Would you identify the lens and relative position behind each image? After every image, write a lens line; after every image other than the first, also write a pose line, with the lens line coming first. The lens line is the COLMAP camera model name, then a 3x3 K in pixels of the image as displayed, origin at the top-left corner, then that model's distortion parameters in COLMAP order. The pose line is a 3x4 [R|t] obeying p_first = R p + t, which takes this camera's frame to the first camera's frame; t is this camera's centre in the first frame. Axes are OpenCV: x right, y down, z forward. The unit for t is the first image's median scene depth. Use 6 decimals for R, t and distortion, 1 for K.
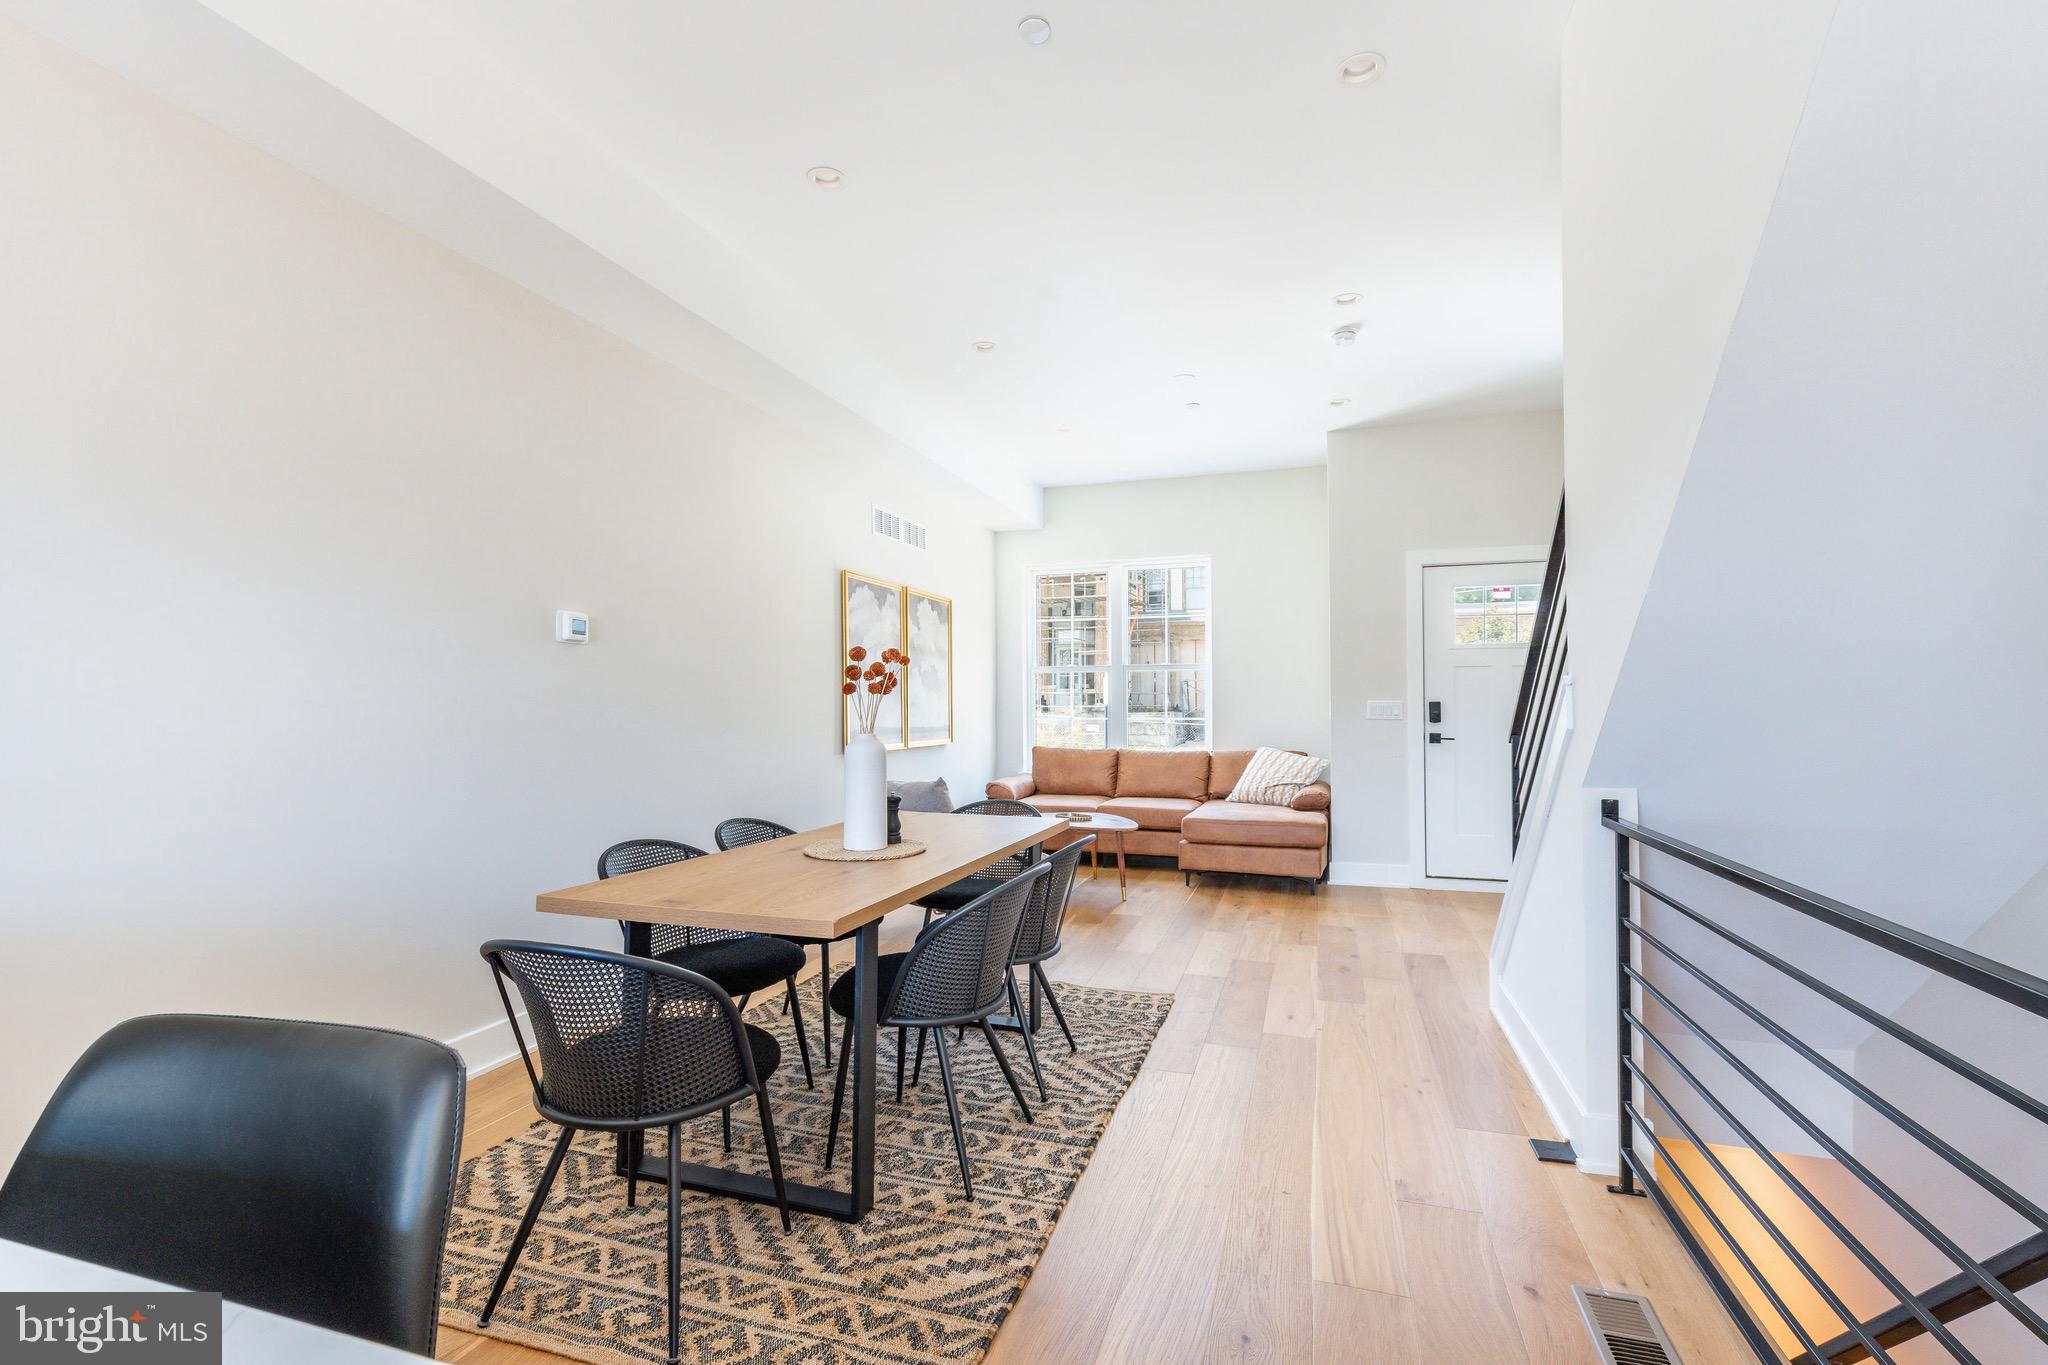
lens RADIAL K [[930.9, 0, 860.7], [0, 930.9, 709.6], [0, 0, 1]] dist [0.005860, -0.001479]
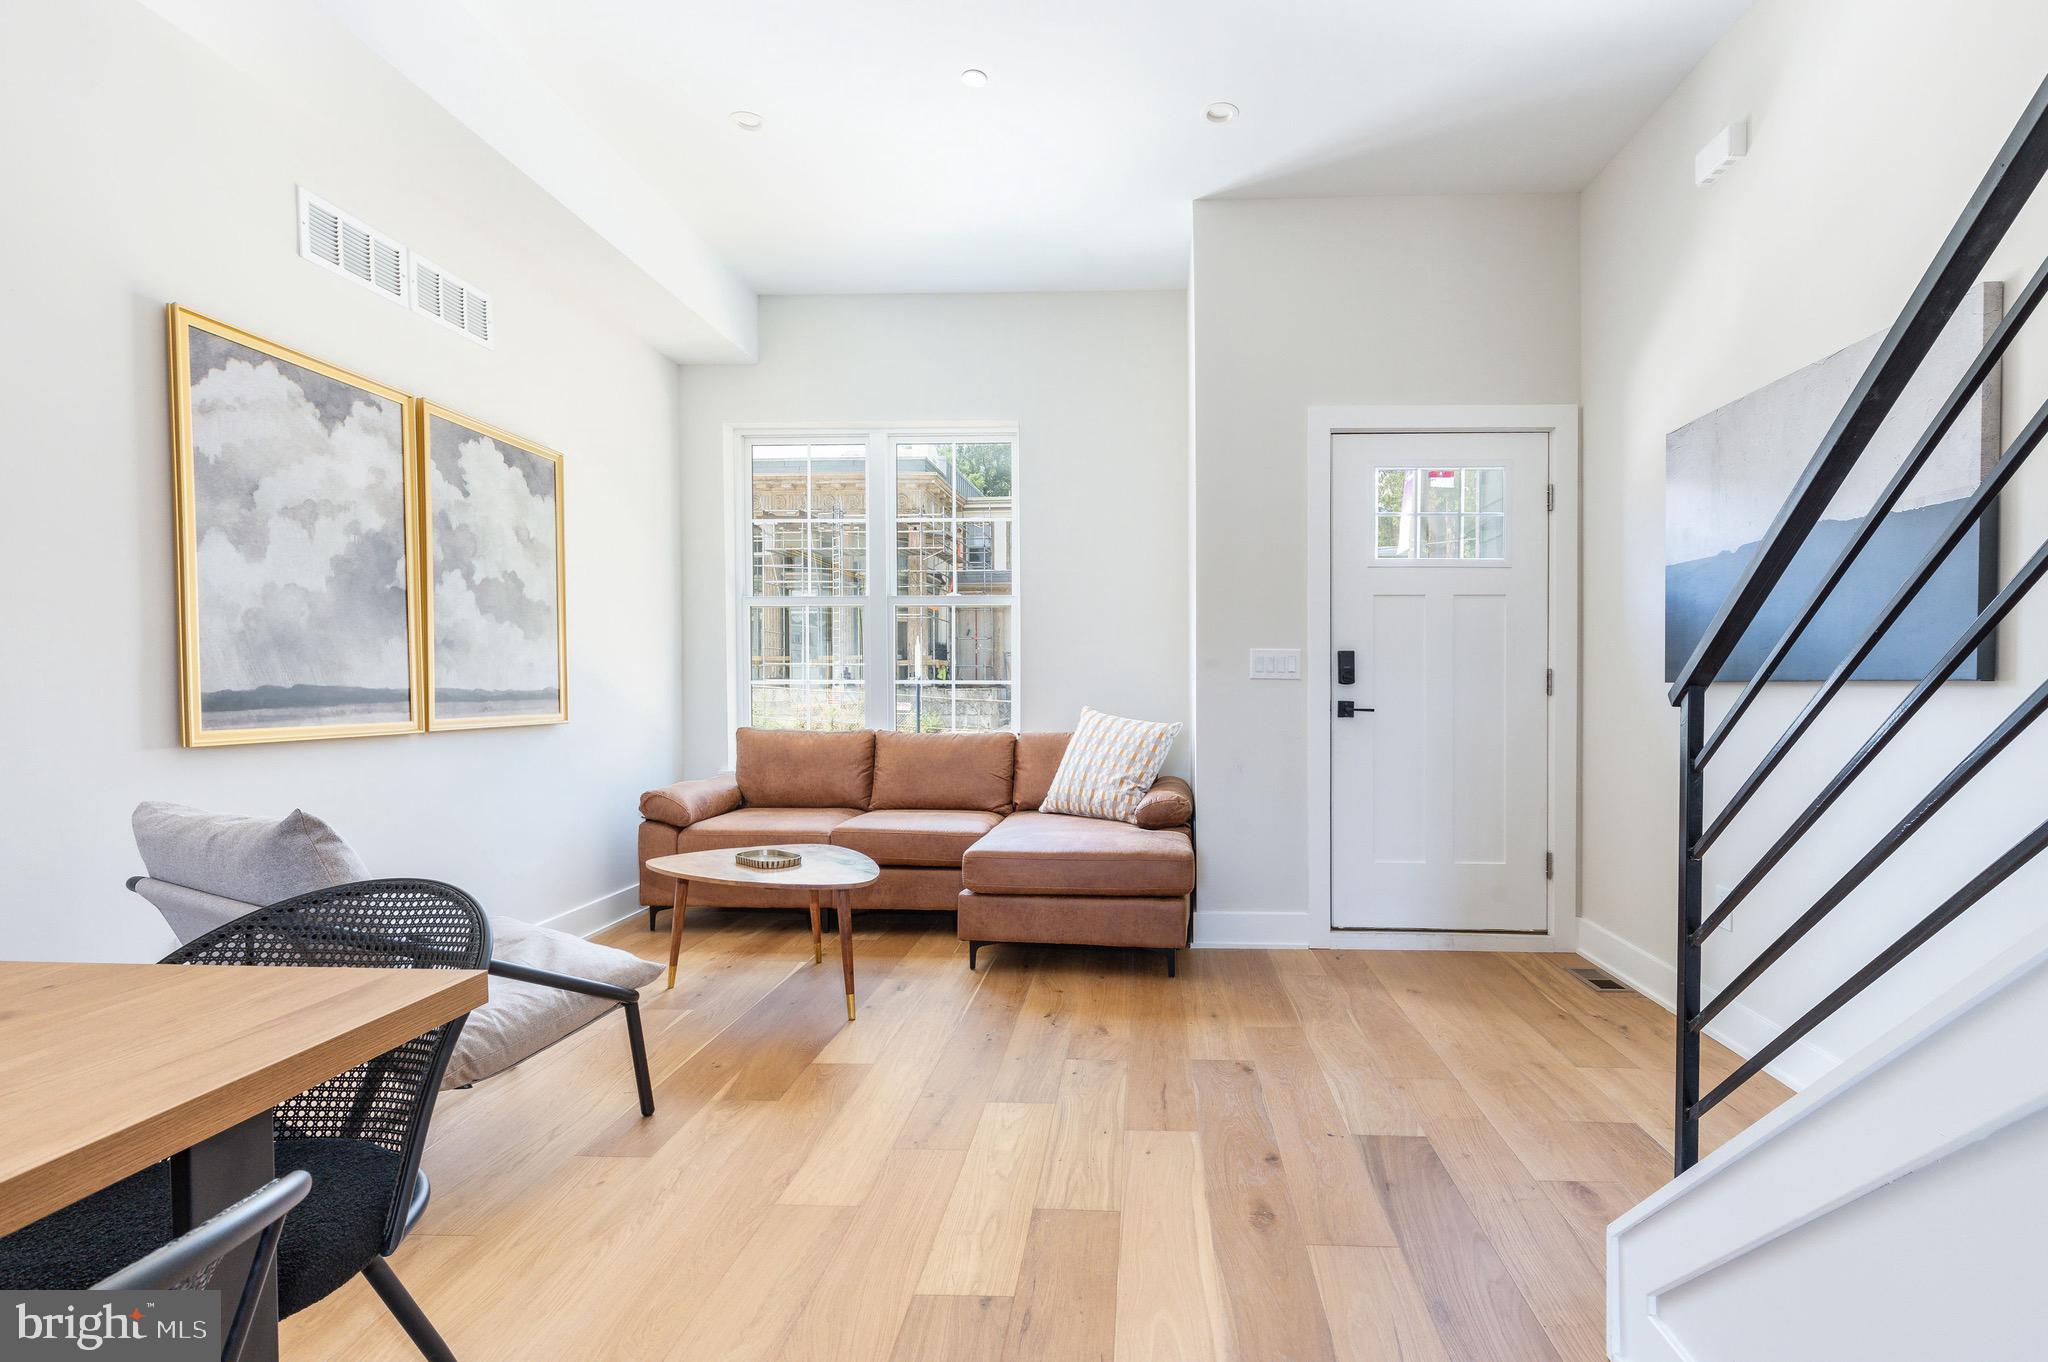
lens RADIAL K [[930.9, 0, 1024.2], [0, 930.9, 684.5], [0, 0, 1]] dist [0.005860, -0.001479]
pose [[0.943445, 0.008336, 0.331424, 0.191082], [-0.005230, 0.999934, -0.010261, 0.020586], [-0.331488, 0.007947, 0.943426, 0.451900]]
